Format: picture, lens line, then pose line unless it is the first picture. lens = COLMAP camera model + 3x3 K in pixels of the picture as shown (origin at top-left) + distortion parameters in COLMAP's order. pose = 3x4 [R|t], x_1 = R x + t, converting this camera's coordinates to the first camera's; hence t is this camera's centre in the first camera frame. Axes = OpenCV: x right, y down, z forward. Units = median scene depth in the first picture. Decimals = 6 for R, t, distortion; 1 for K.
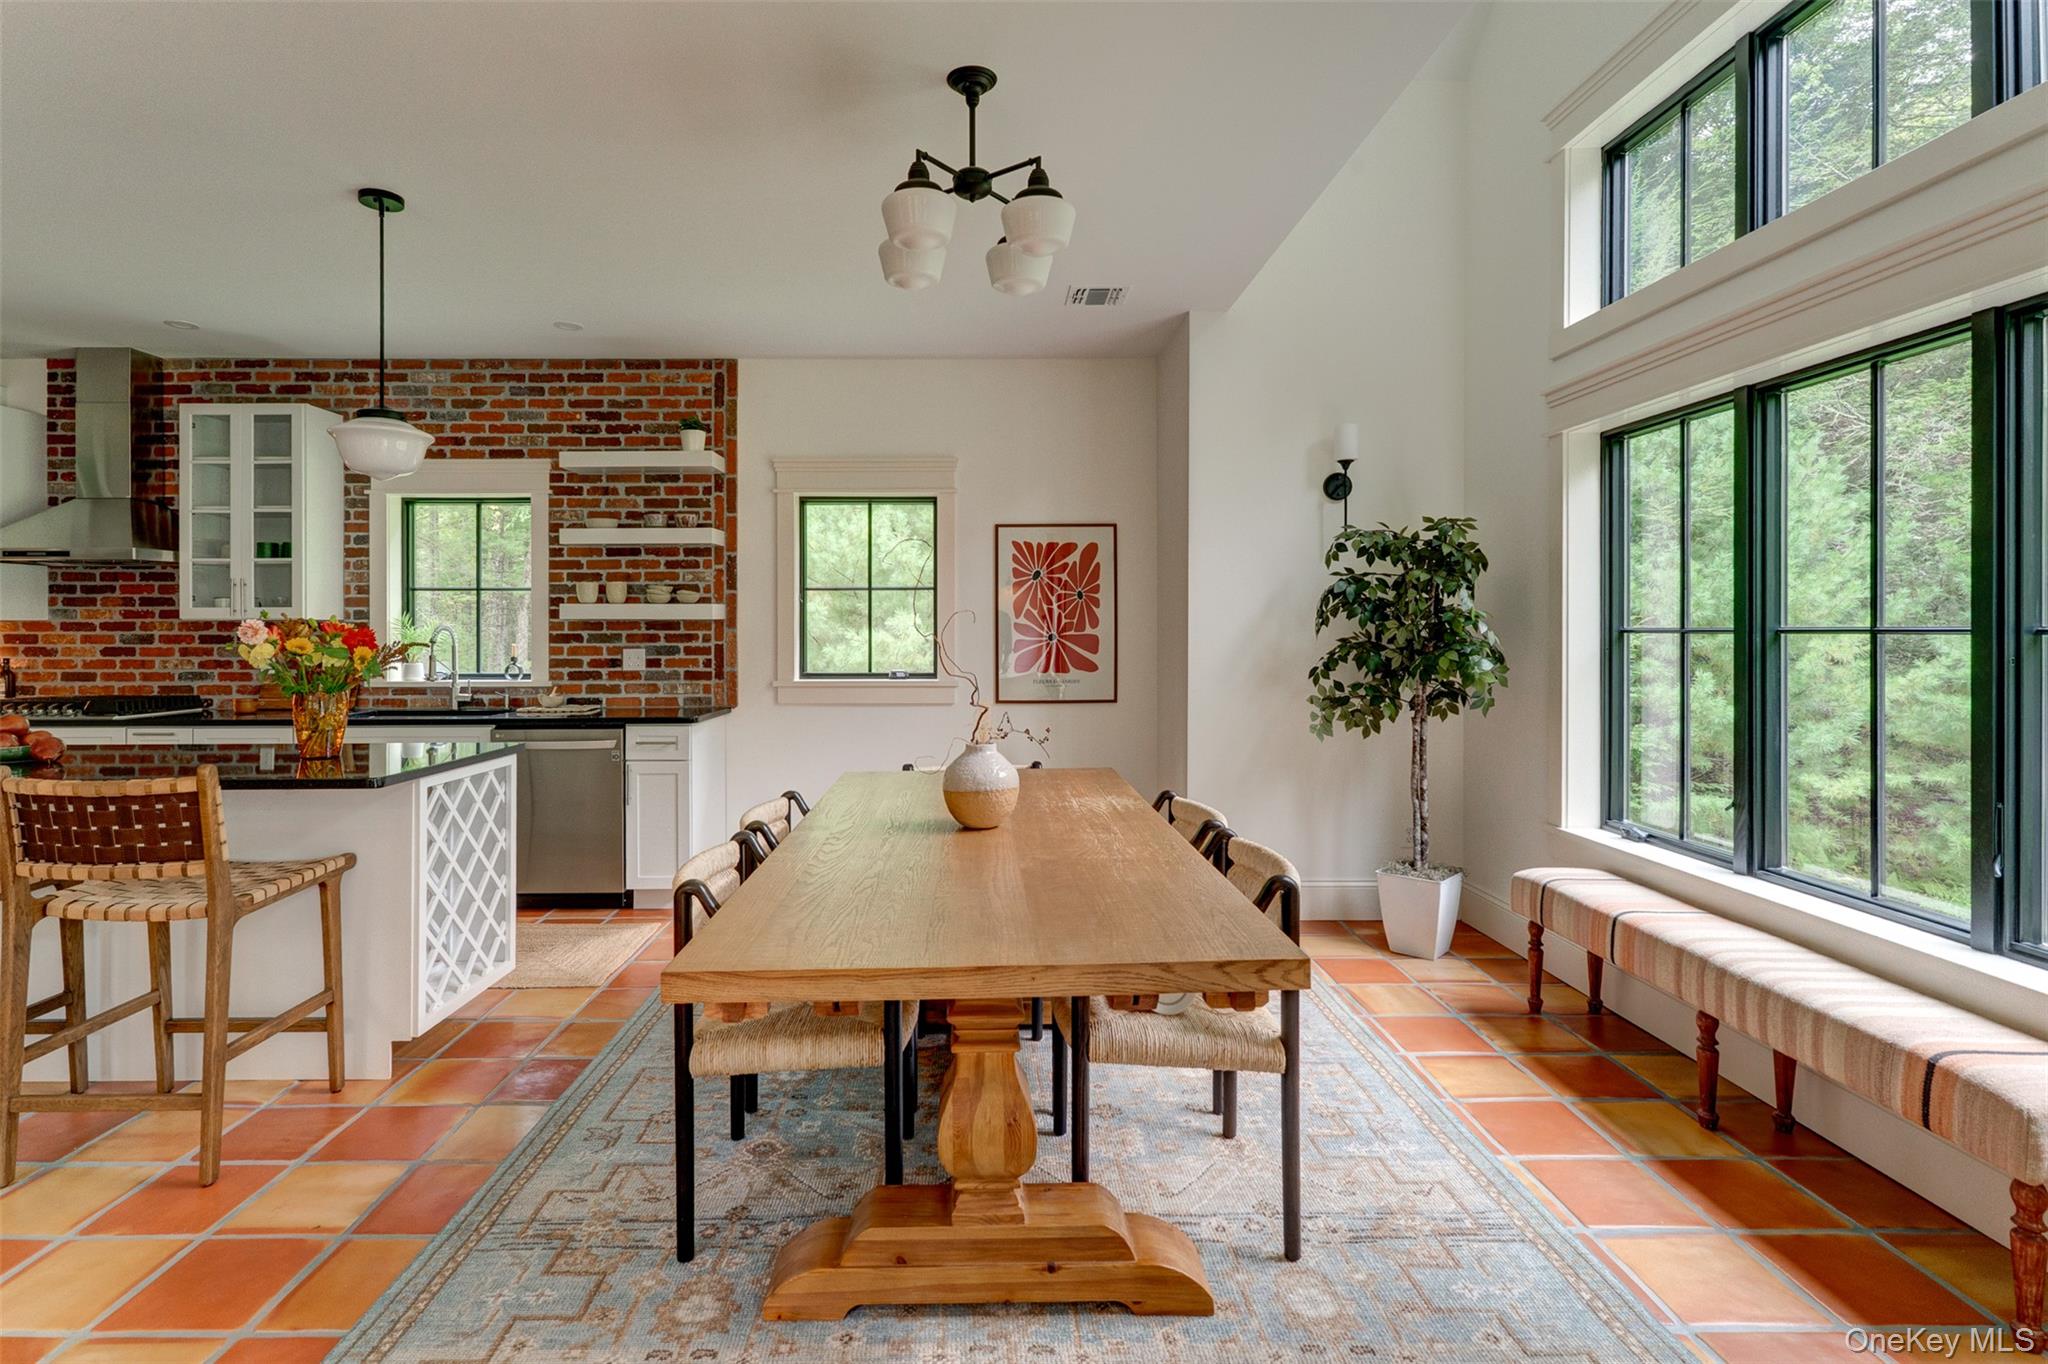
lens RADIAL K [[974.0, 0, 1002.2], [0, 974.0, 622.6], [0, 0, 1]] dist [0.003303, 0.000689]
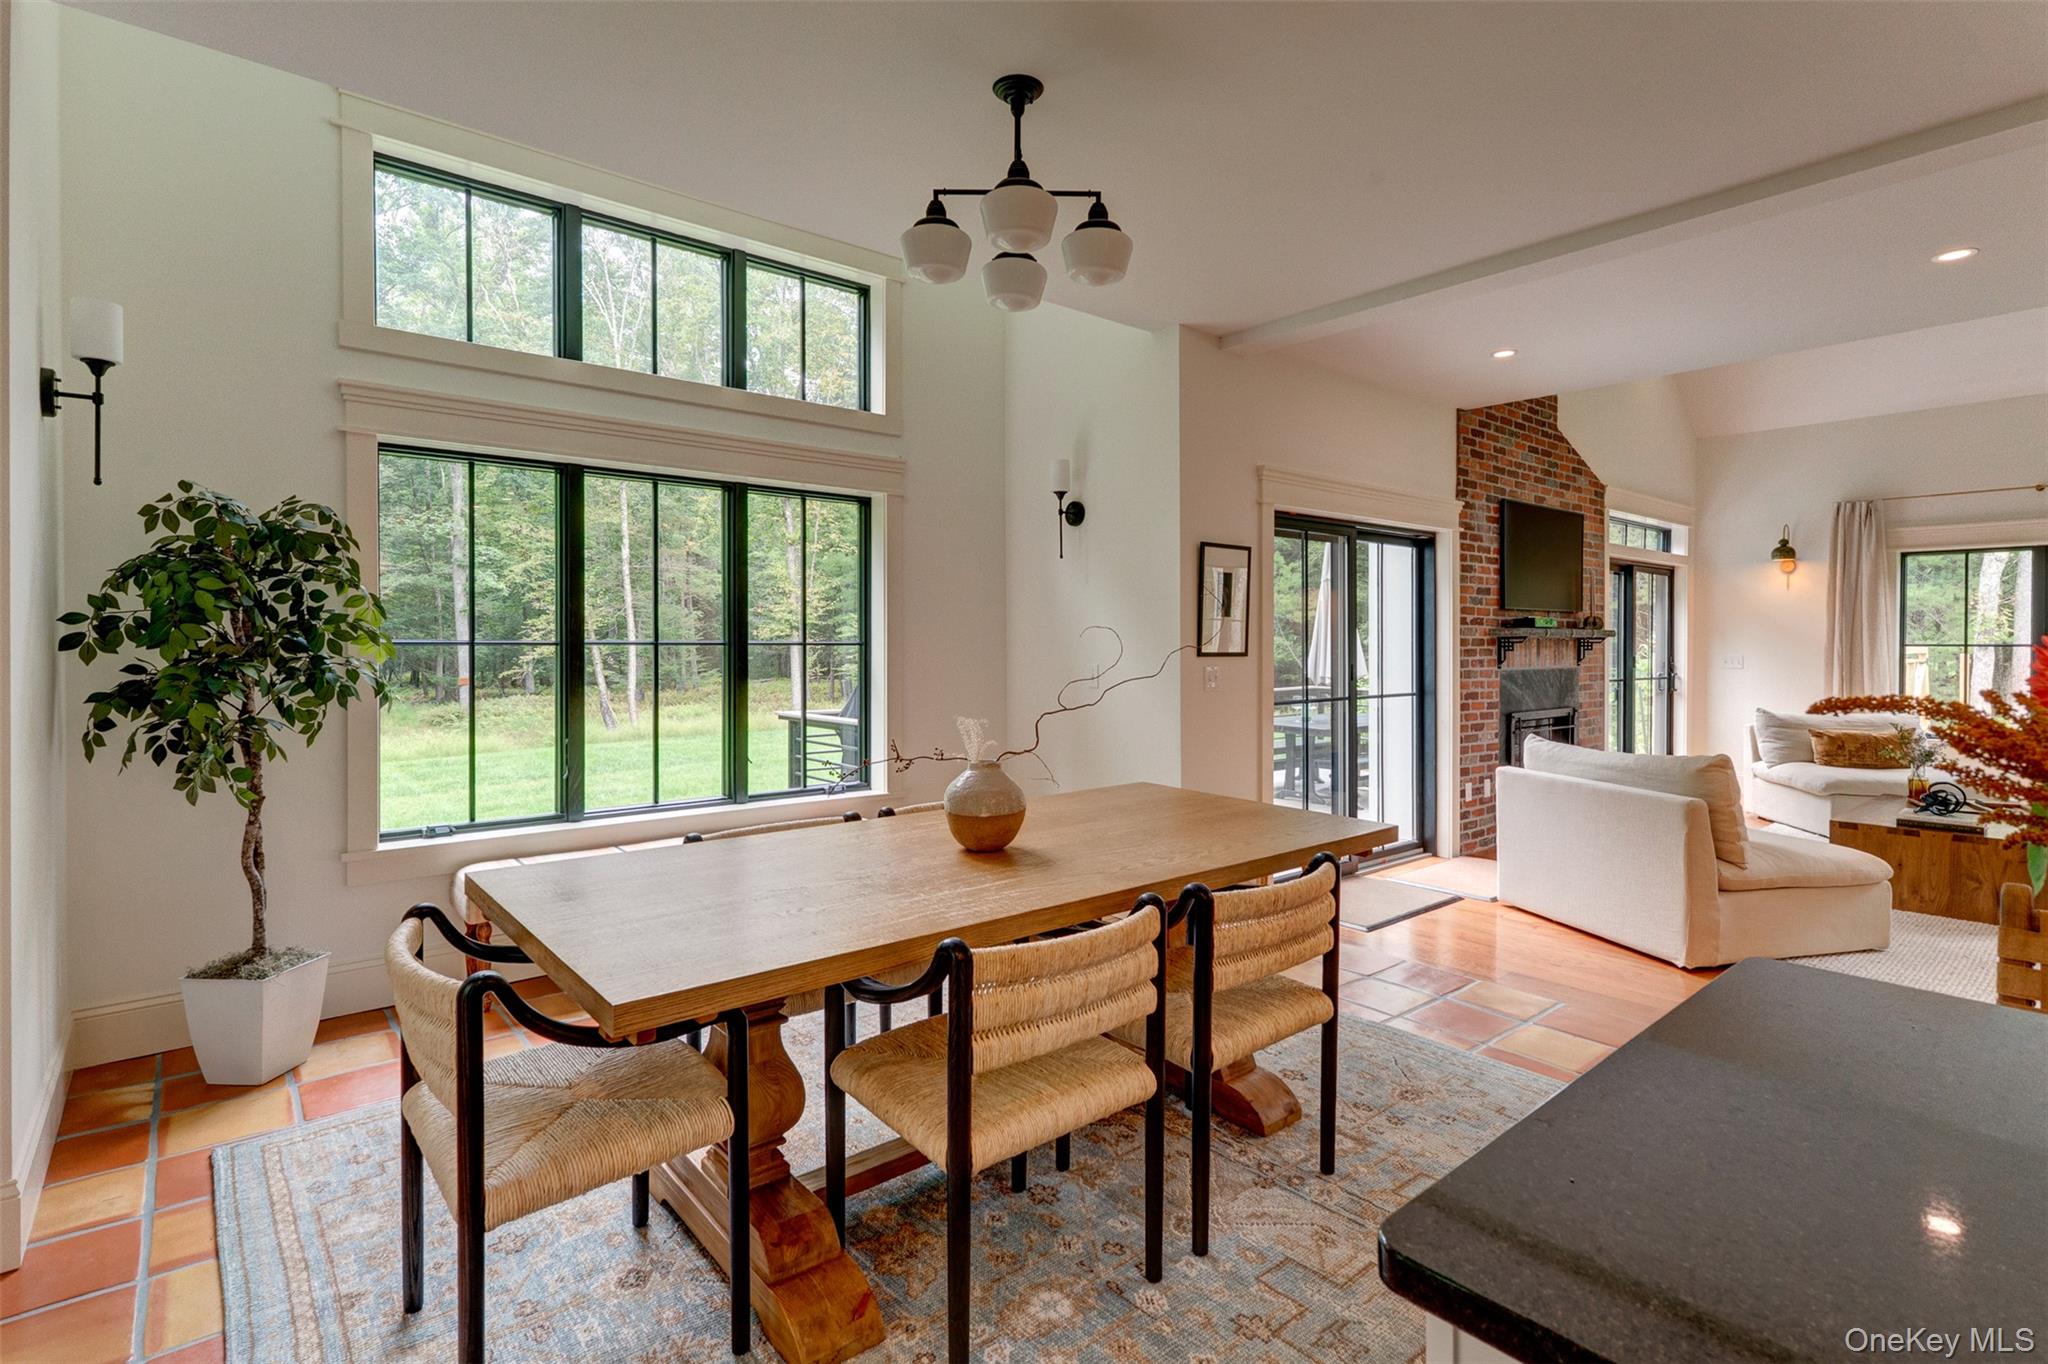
lens RADIAL K [[990.7, 0, 1027.4], [0, 990.7, 651.7], [0, 0, 1]] dist [0.003984, 0.000869]
pose [[-0.630233, -0.006986, 0.776375, -0.407894], [-0.007119, 0.999969, 0.003218, 0.006324], [-0.776374, -0.003499, -0.630263, 0.791557]]
